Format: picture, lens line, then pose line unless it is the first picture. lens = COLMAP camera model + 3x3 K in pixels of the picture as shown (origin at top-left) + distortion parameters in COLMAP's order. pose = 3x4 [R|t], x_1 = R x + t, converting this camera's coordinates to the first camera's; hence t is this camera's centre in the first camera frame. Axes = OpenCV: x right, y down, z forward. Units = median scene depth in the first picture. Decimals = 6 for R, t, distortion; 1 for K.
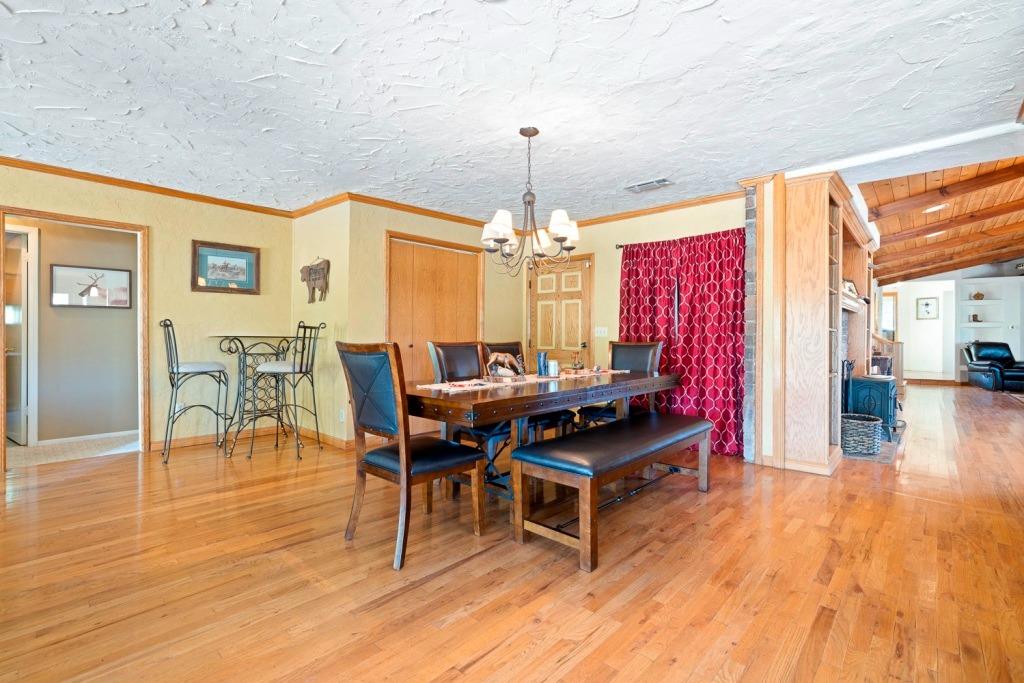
lens RADIAL K [[461.4, 0, 509.1], [0, 461.4, 333.6], [0, 0, 1]] dist [-0.001541, -0.000060]
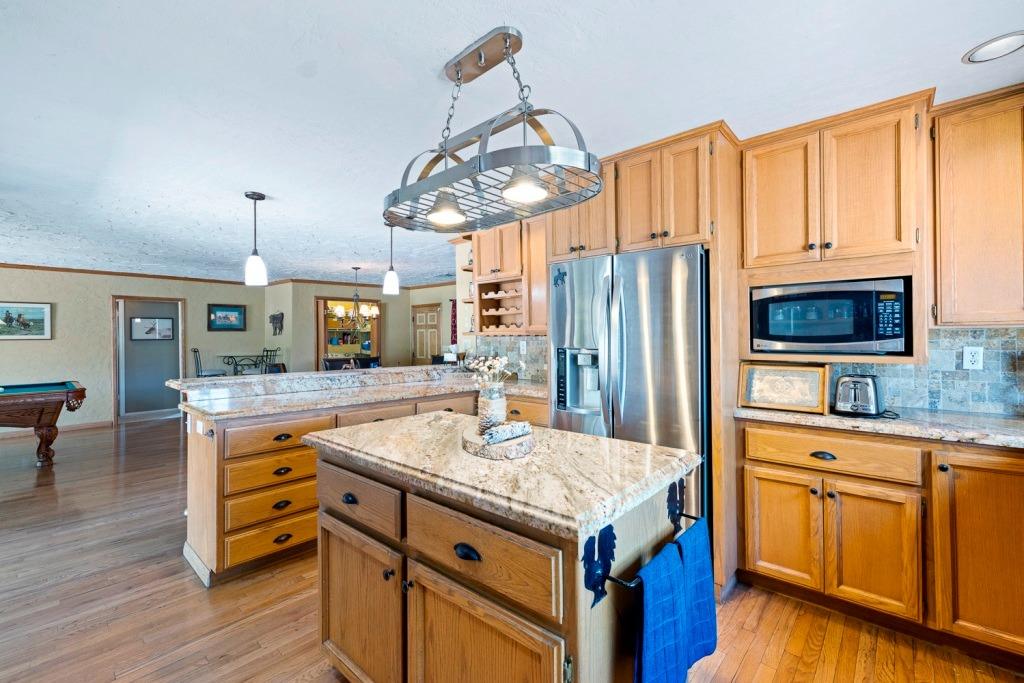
lens RADIAL K [[431.7, 0, 514.6], [0, 431.7, 334.7], [0, 0, 1]] dist [-0.000575, -0.000206]
pose [[0.999758, -0.014427, 0.016629, 0.489427], [0.014443, 0.999895, -0.000824, -0.055564], [-0.016615, 0.001064, 0.999861, -0.717487]]
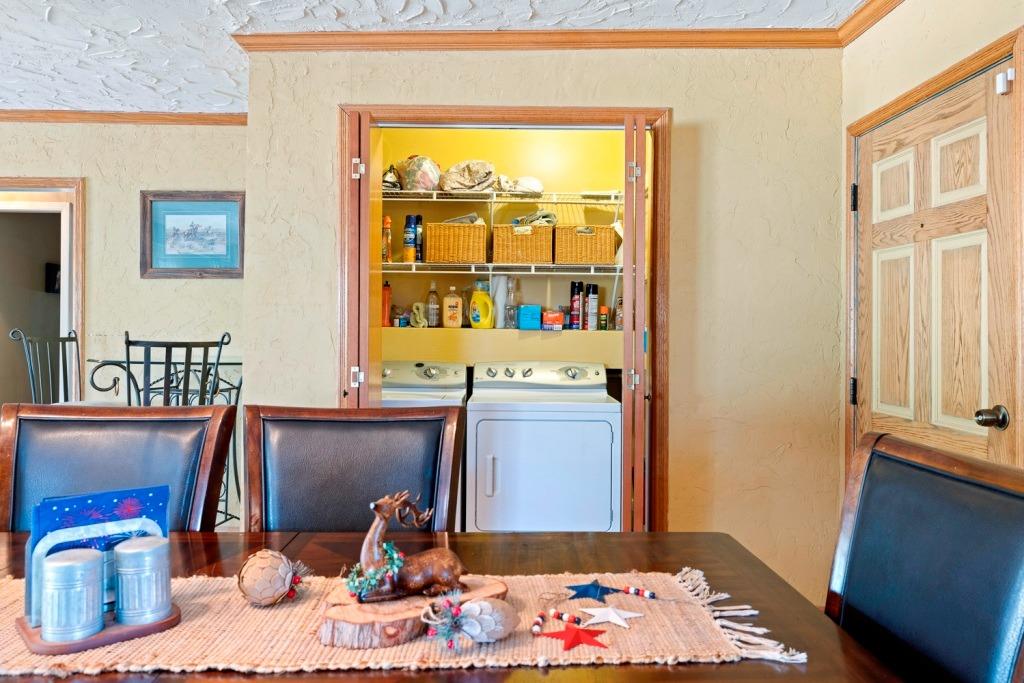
lens RADIAL K [[747.4, 0, 510.2], [0, 747.4, 325.9], [0, 0, 1]] dist [0.003912, 0.001944]
pose [[0.693303, -0.003607, -0.720637, 0.310896], [-0.001923, 0.999975, -0.006855, -0.022845], [0.720643, 0.006138, 0.693279, 0.628663]]
